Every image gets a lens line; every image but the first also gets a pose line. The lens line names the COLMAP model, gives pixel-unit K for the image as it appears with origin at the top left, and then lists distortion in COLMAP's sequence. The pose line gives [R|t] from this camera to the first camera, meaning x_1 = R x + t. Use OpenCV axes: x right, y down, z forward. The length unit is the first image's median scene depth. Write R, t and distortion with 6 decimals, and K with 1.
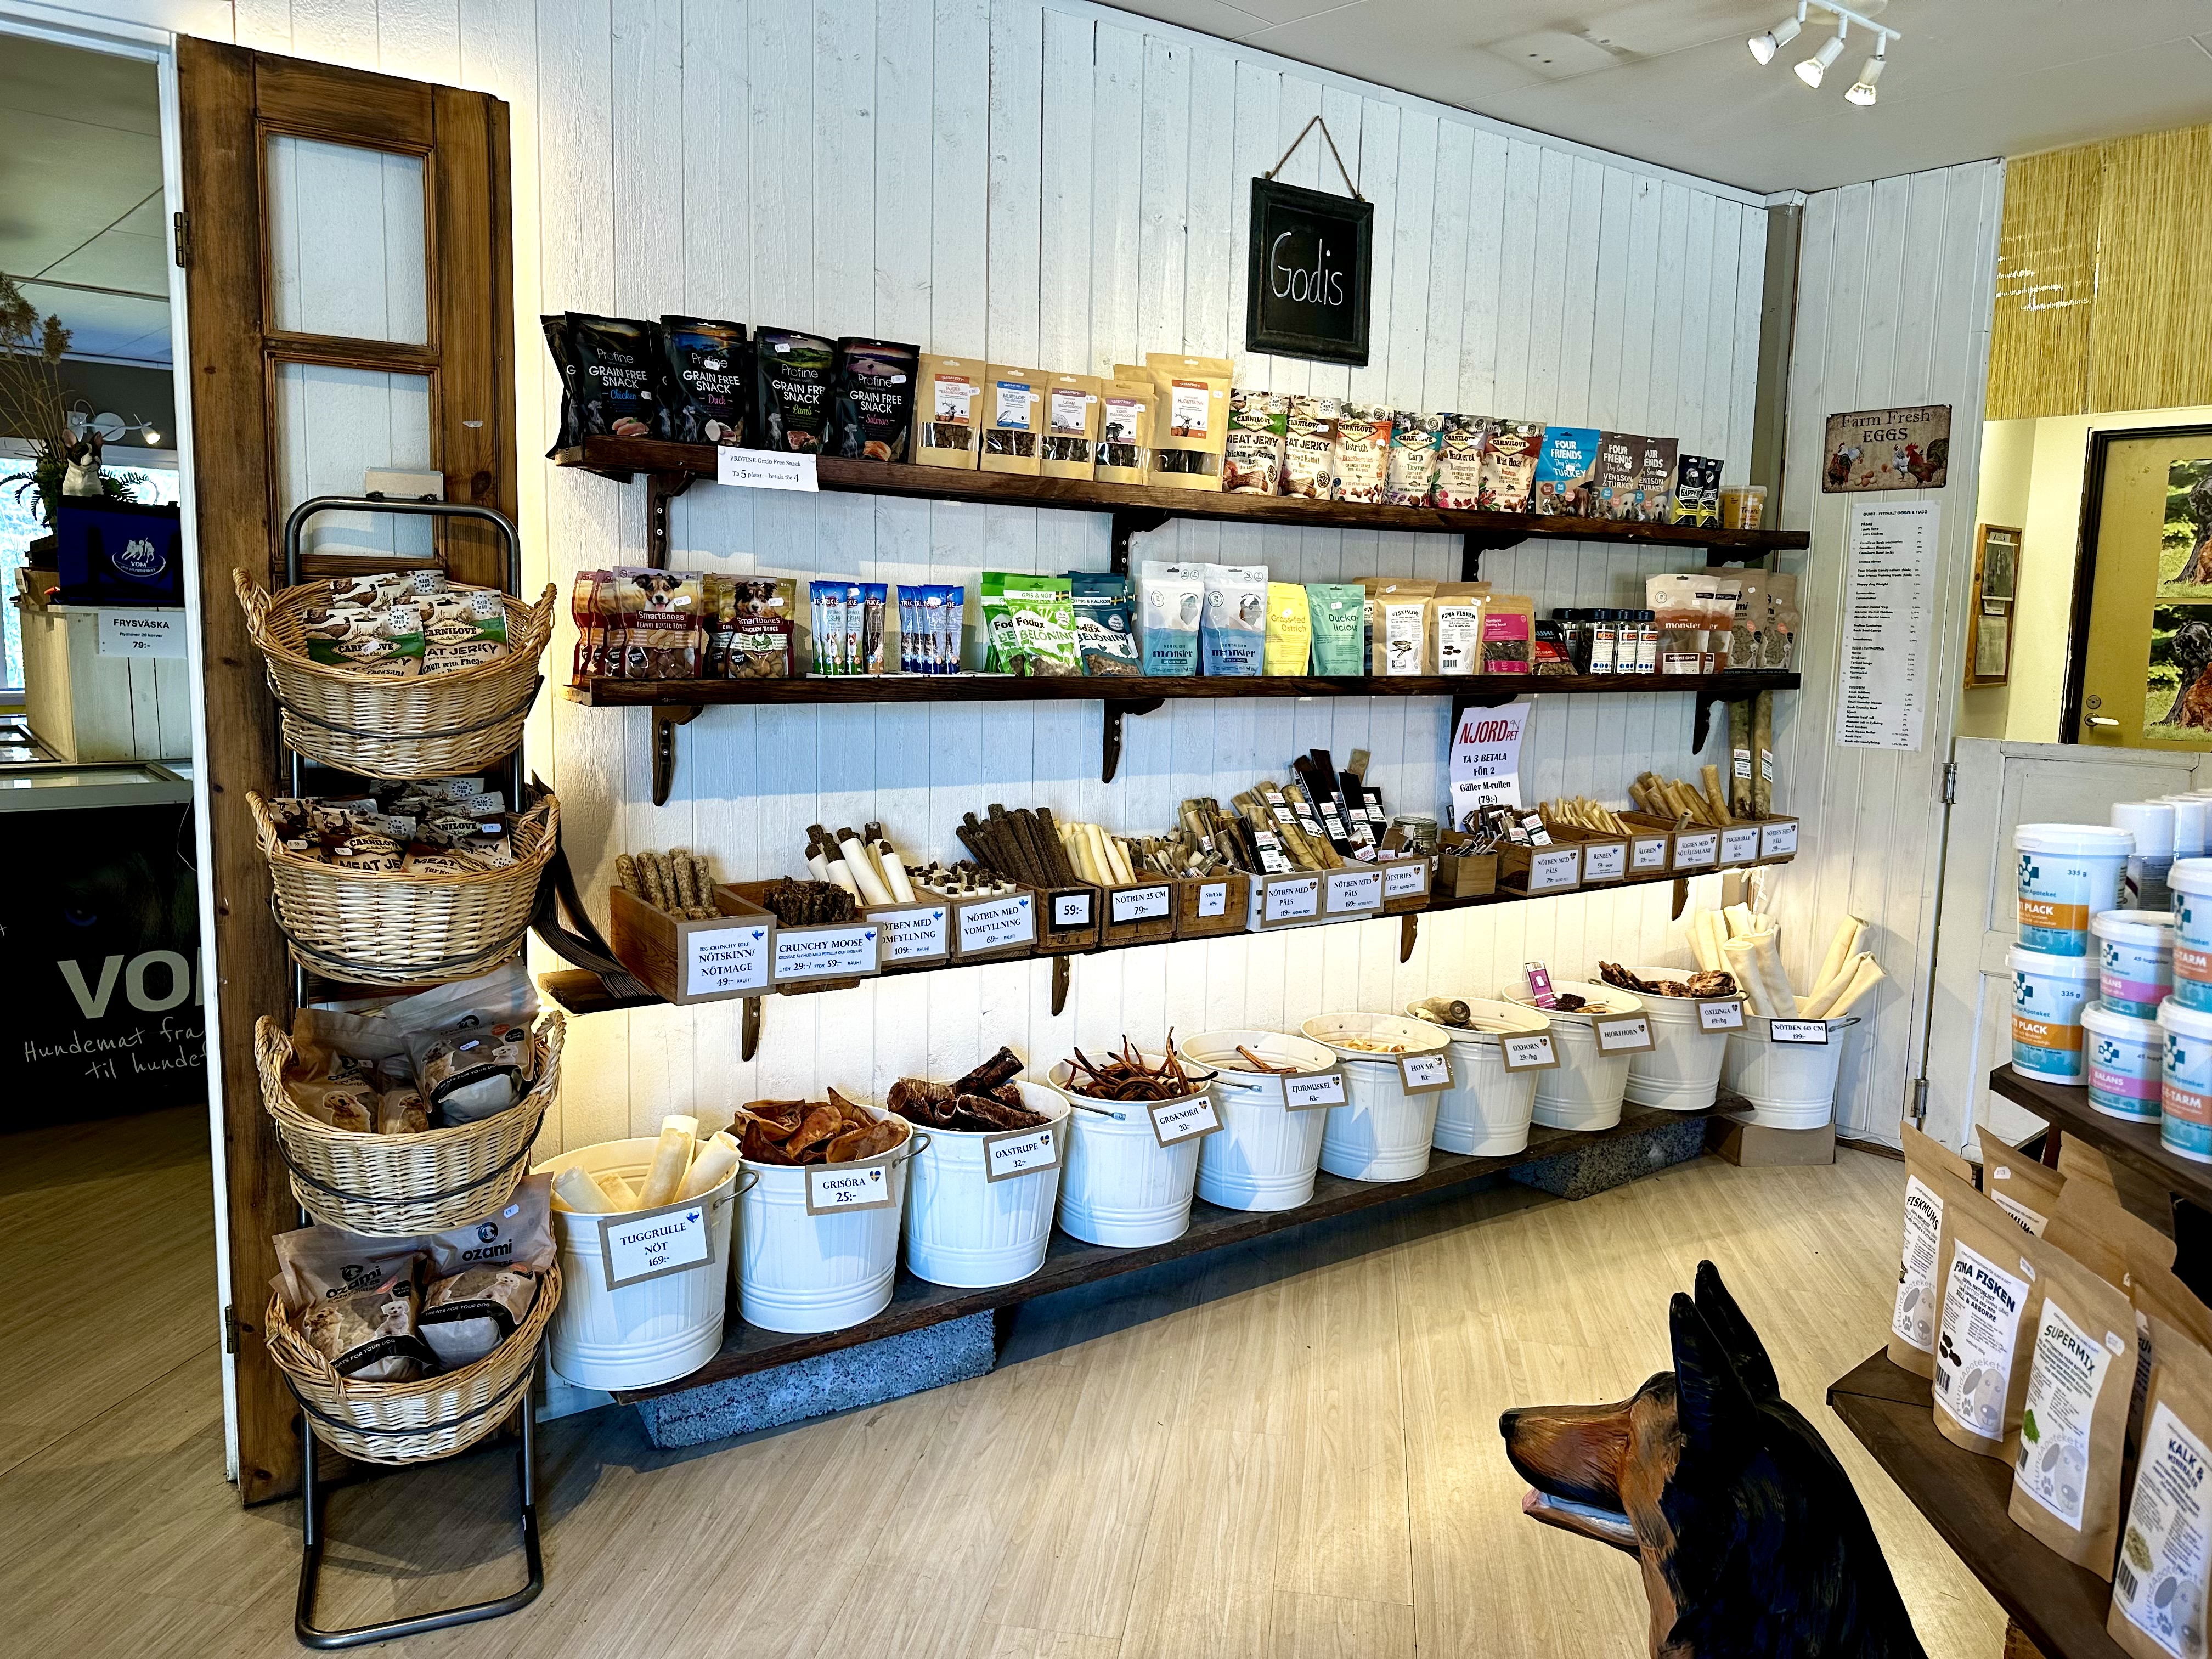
lens RADIAL K [[1573.9, 0, 1099.3], [0, 1573.9, 813.0], [0, 0, 1]] dist [0.002198, -0.003145]
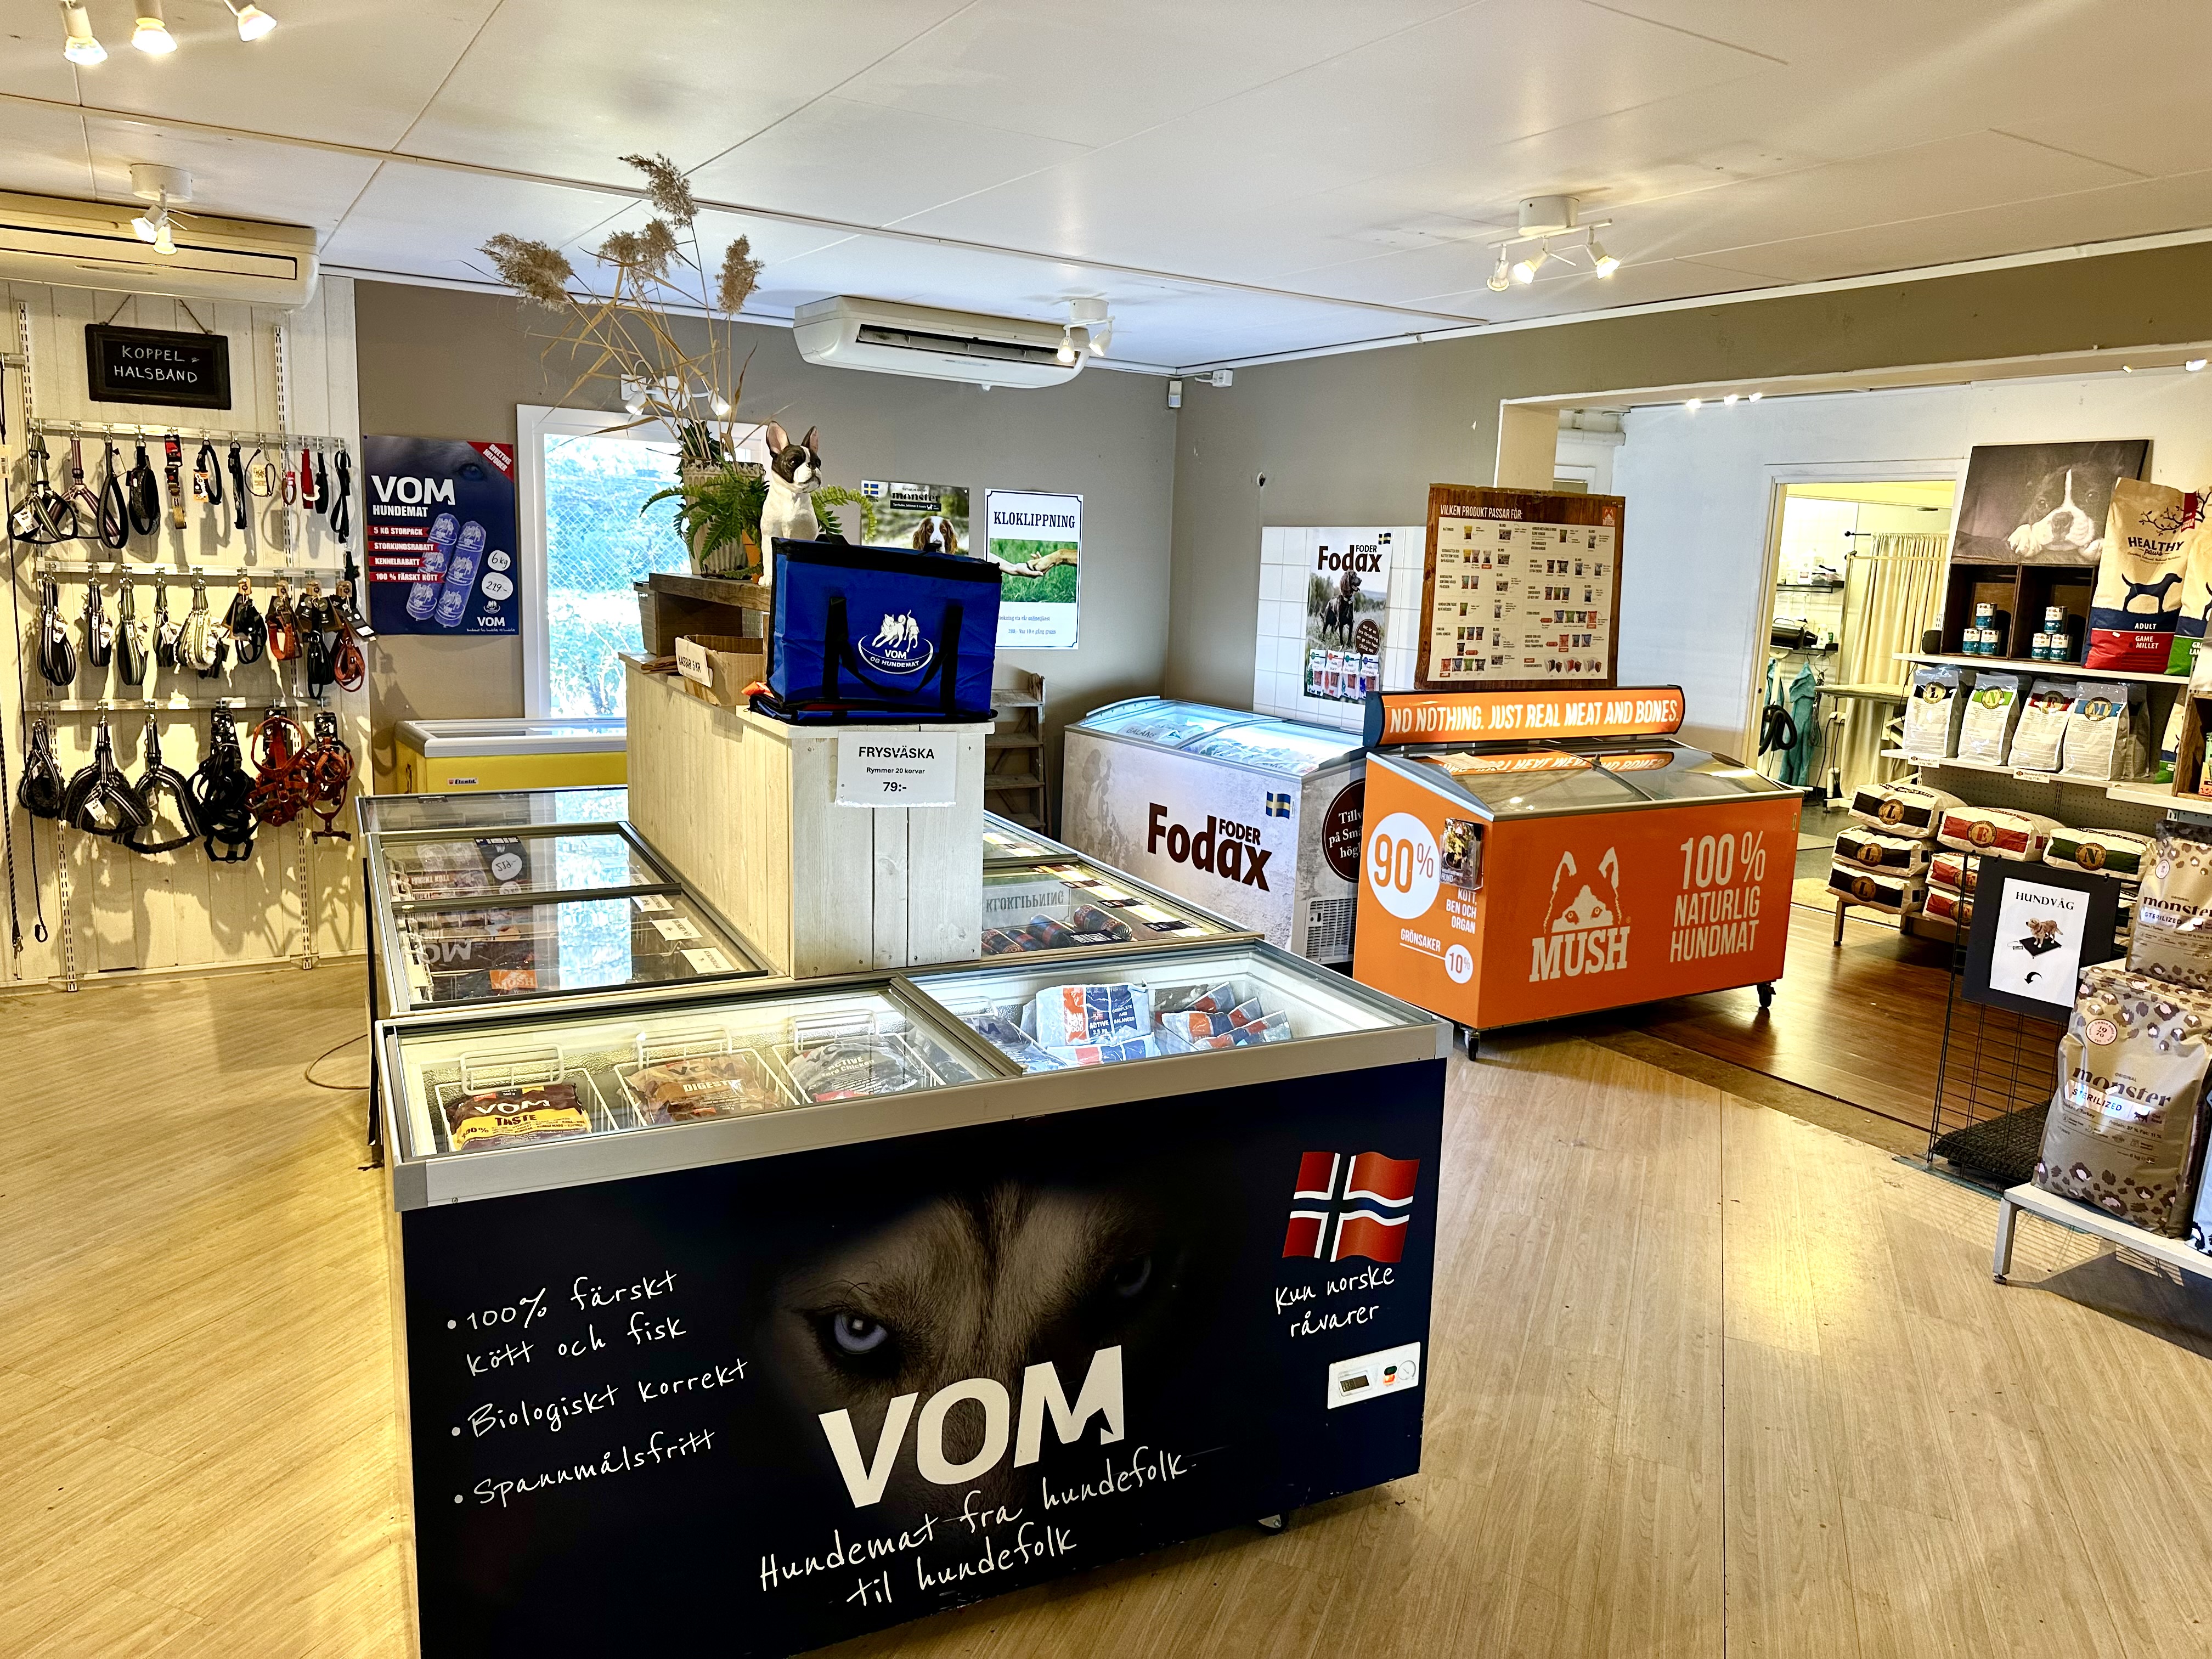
lens RADIAL K [[1595.6, 0, 1114.6], [0, 1595.6, 806.0], [0, 0, 1]] dist [0.028729, -0.001010]
pose [[0.975207, 0.046274, -0.216403, -0.773557], [-0.040306, 0.998678, 0.031913, -0.241525], [0.217593, -0.022399, 0.975782, 0.825114]]
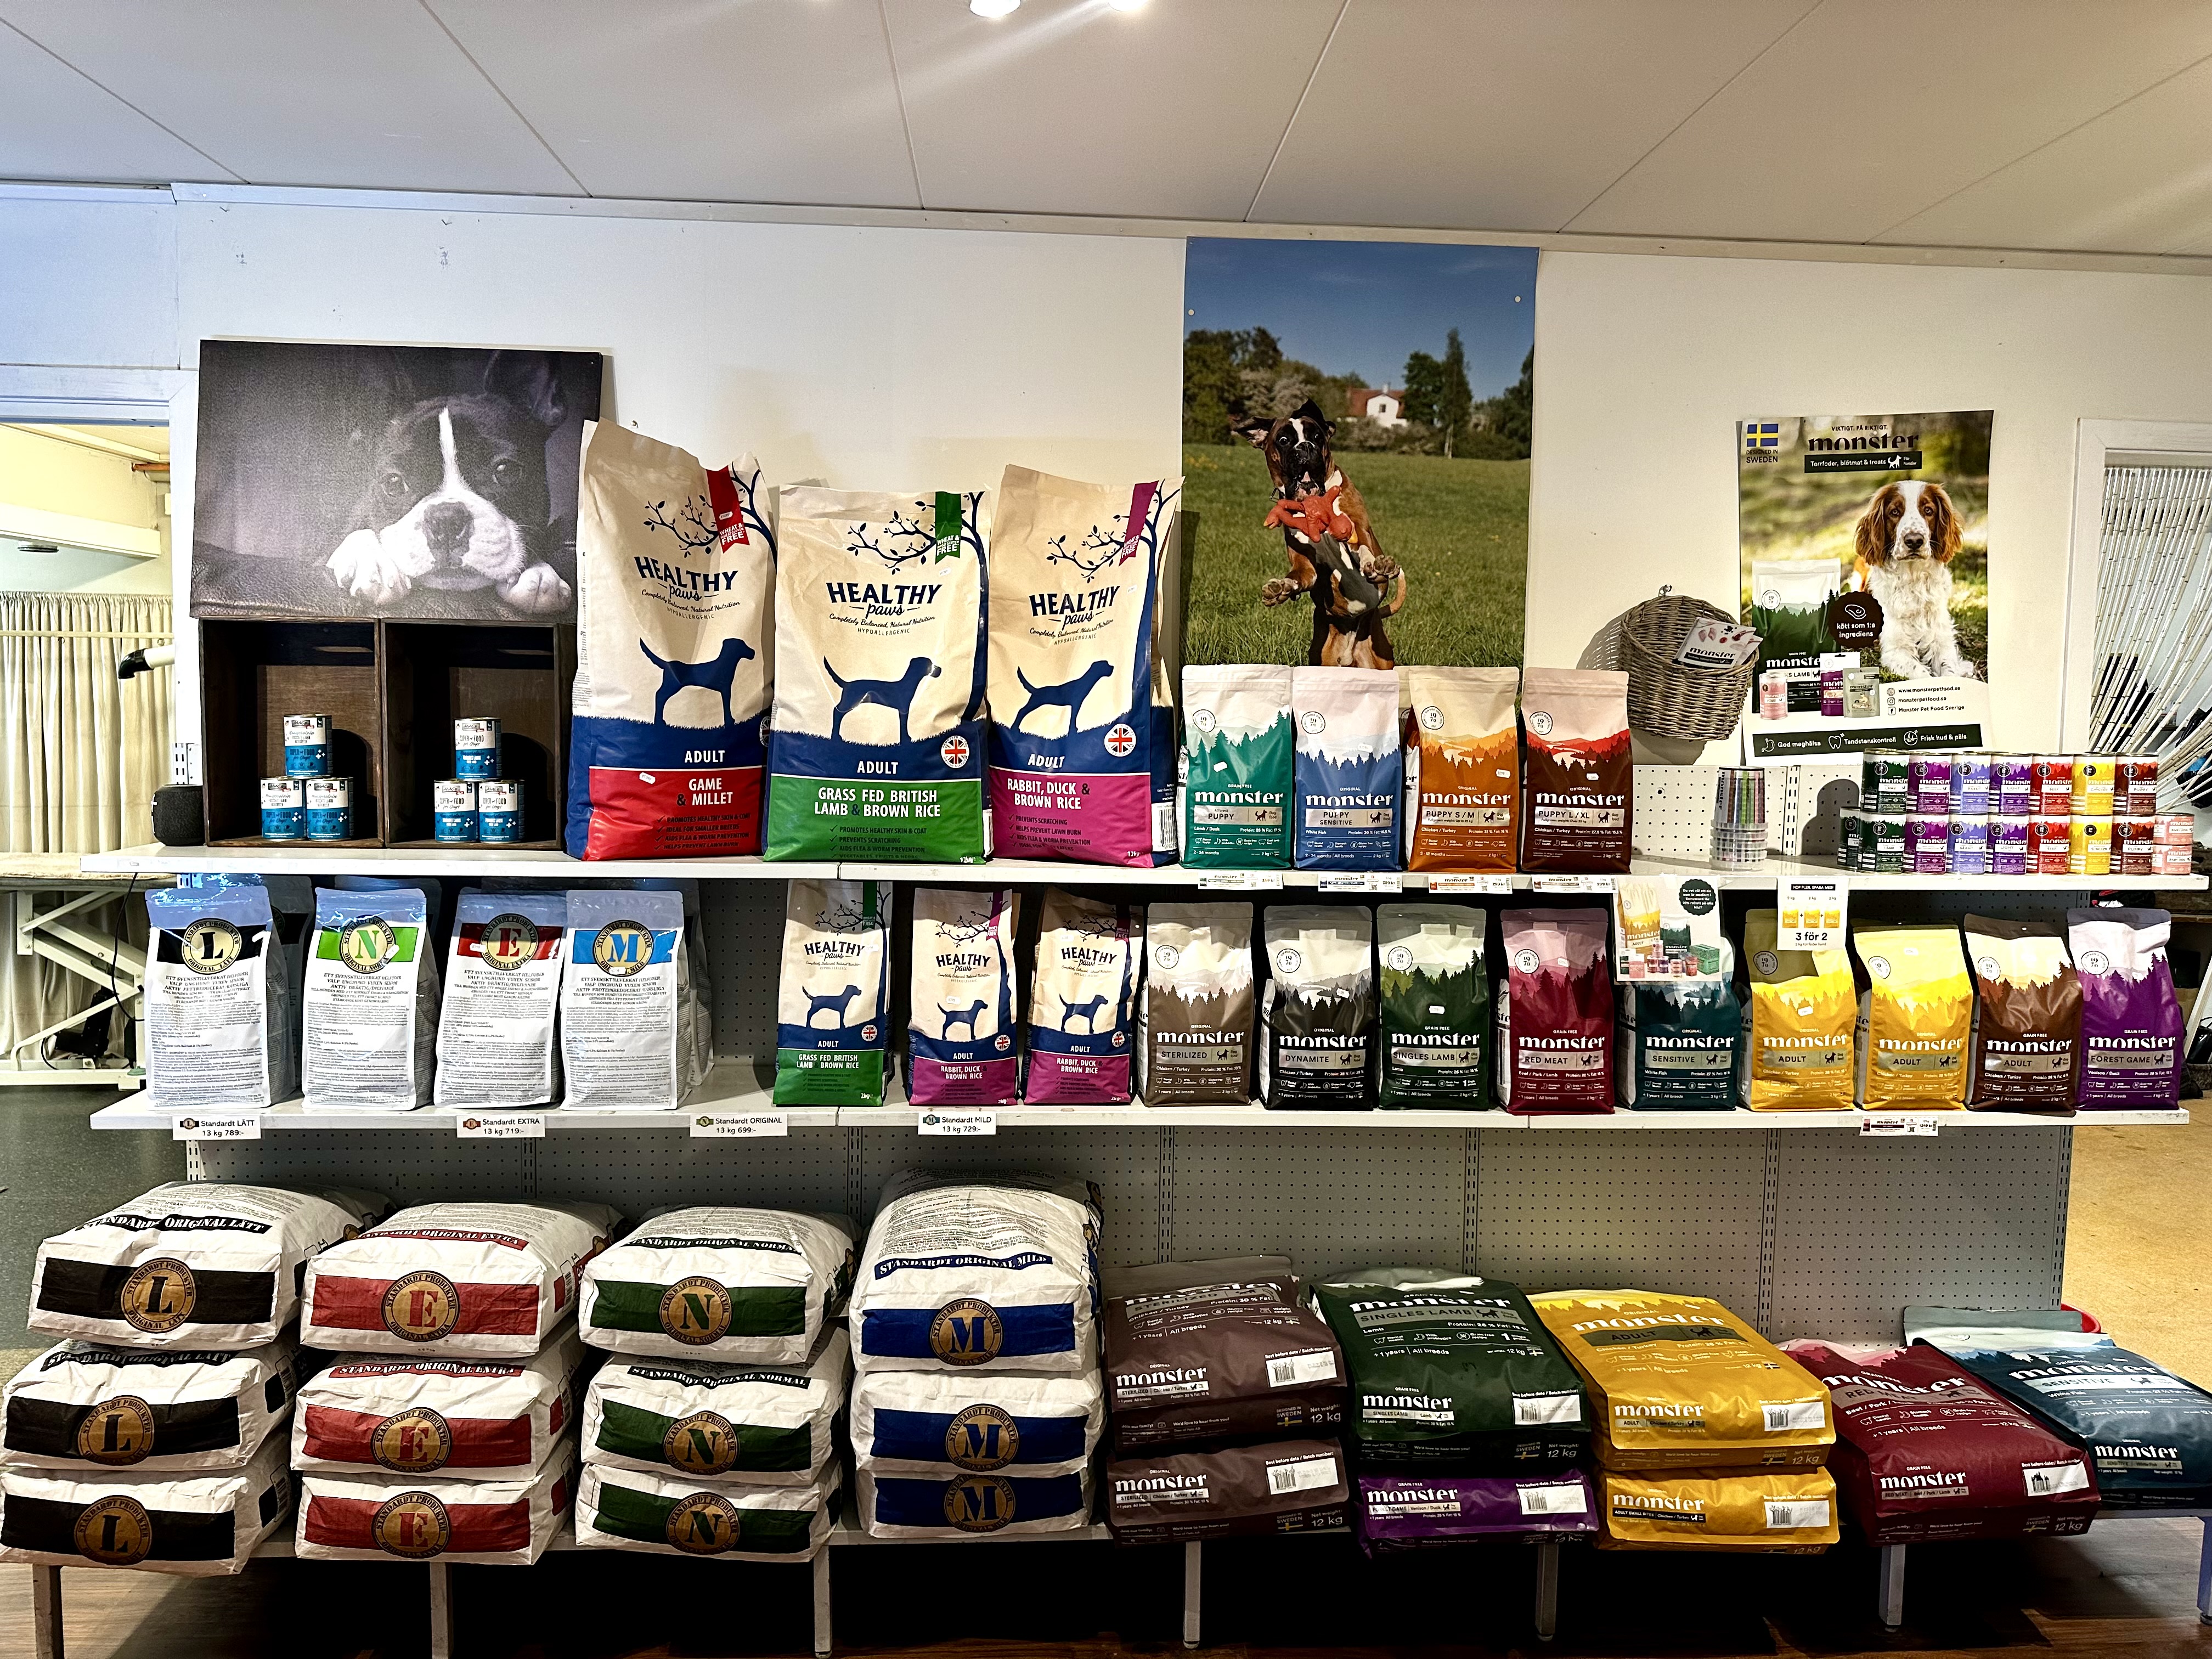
lens RADIAL K [[1519.6, 0, 1111.8], [0, 1519.6, 800.1], [0, 0, 1]] dist [0.001197, -0.004614]
pose [[0.637249, -0.070317, 0.767443, -0.594723], [0.096260, 0.995292, 0.011264, -0.343595], [-0.764623, 0.066696, 0.641018, 1.723199]]
